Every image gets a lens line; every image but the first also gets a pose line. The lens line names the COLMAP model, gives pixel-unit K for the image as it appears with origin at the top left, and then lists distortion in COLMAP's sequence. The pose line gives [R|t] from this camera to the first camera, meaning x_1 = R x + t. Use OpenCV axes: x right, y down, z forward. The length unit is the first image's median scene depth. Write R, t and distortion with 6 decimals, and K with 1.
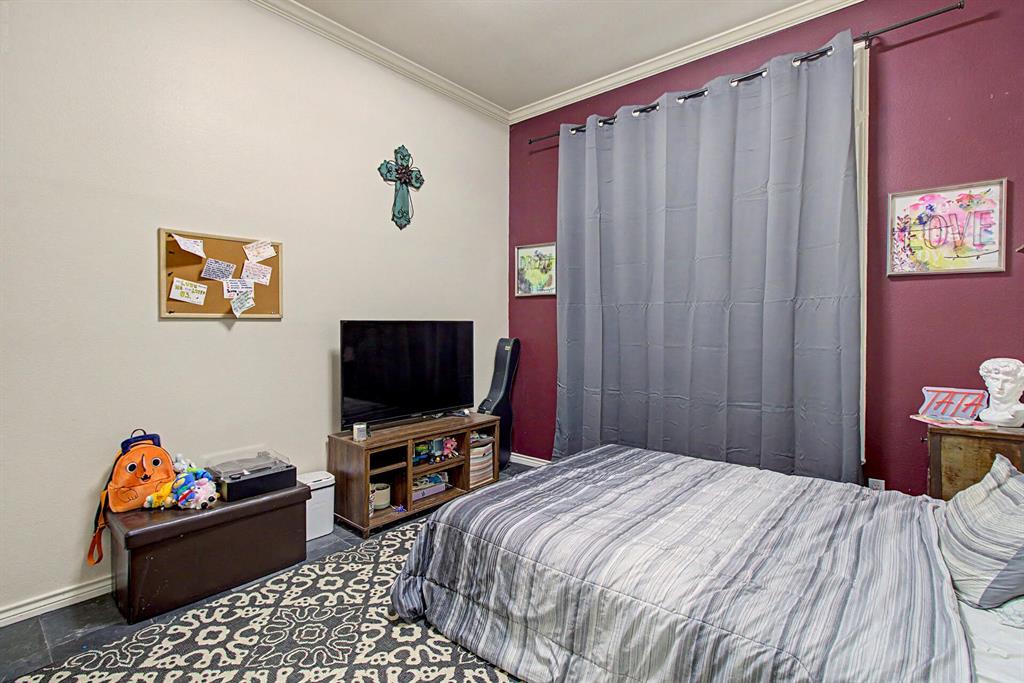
lens RADIAL K [[475.0, 0, 511.4], [0, 475.0, 334.7], [0, 0, 1]] dist [-0.021186, 0.000737]
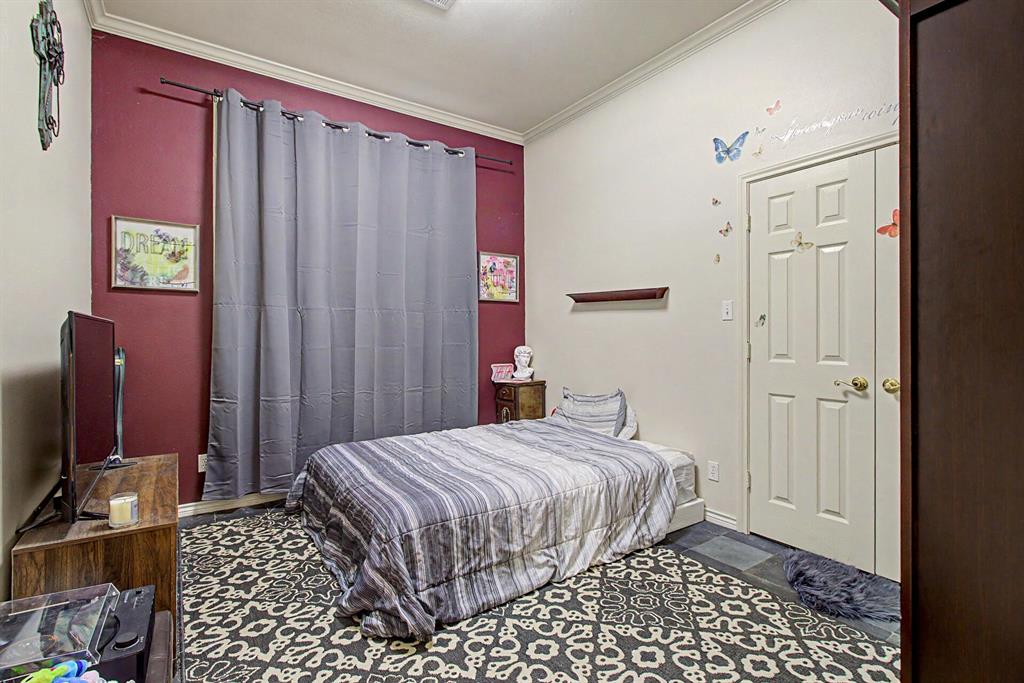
lens RADIAL K [[475.0, 0, 509.8], [0, 475.0, 342.4], [0, 0, 1]] dist [-0.021186, 0.000737]
pose [[0.267527, -0.018439, 0.963374, -0.898971], [0.025906, 0.999593, 0.011939, 0.009408], [-0.963202, 0.021763, 0.267895, 0.487565]]
